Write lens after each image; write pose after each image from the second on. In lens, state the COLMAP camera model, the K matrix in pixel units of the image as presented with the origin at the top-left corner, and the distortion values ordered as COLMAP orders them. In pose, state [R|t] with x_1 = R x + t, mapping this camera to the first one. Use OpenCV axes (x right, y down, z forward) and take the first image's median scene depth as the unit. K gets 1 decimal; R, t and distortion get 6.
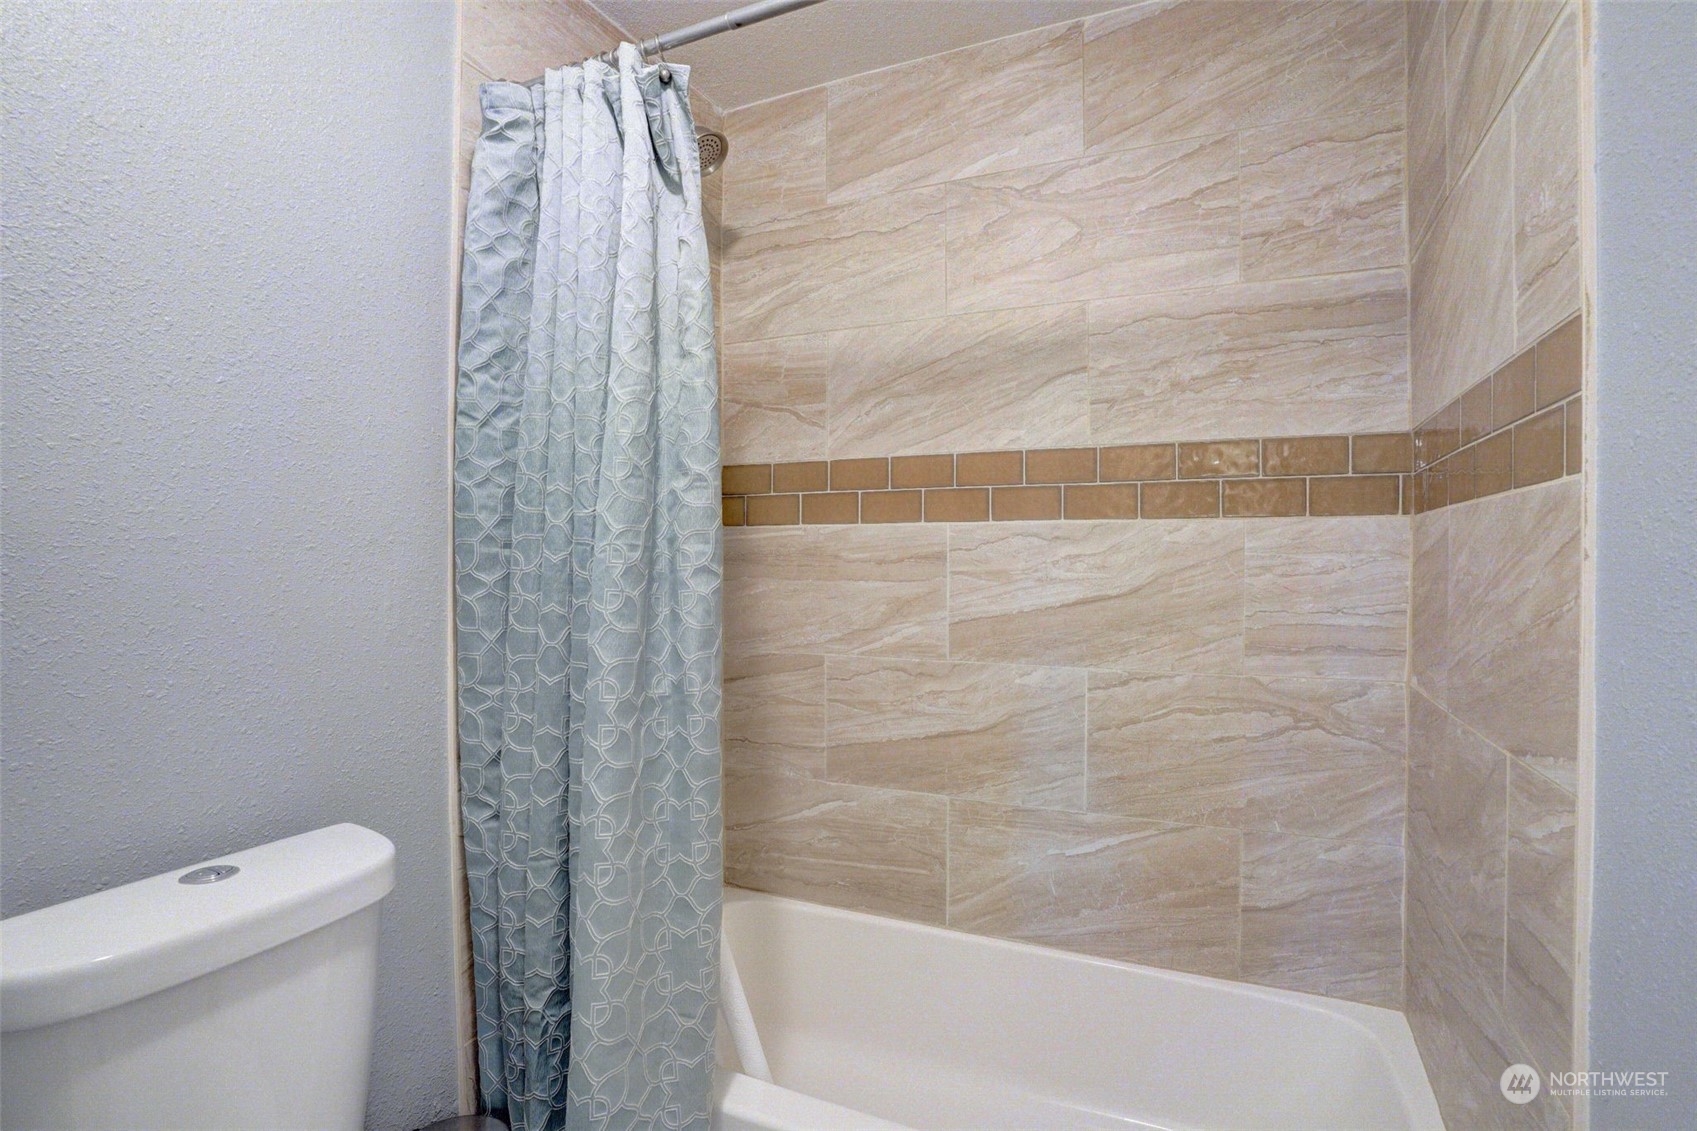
lens RADIAL K [[832.3, 0, 848.1], [0, 832.3, 567.9], [0, 0, 1]] dist [-0.055289, 0.021626]
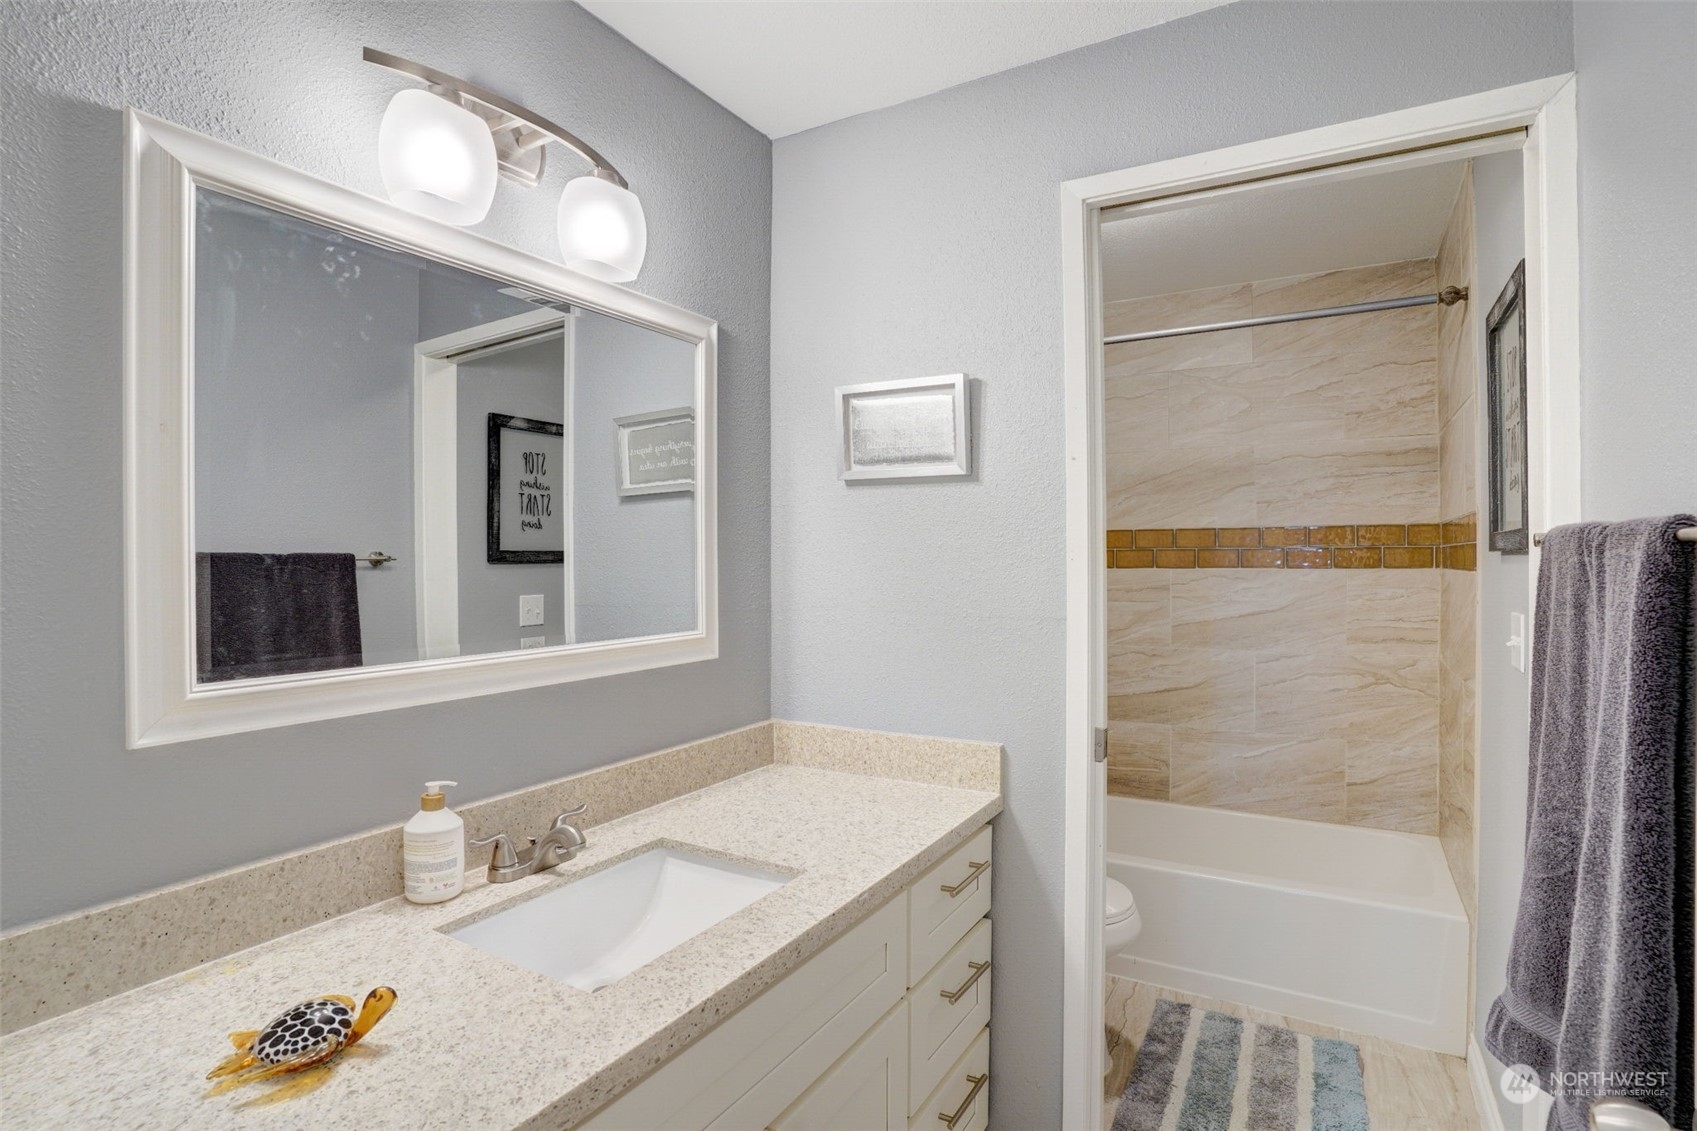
lens RADIAL K [[832.3, 0, 855.5], [0, 832.3, 567.1], [0, 0, 1]] dist [-0.055289, 0.021626]
pose [[0.996267, -0.003205, -0.086270, -0.430907], [0.002851, 0.999987, -0.004233, -0.057082], [0.086283, 0.003971, 0.996263, -0.869204]]
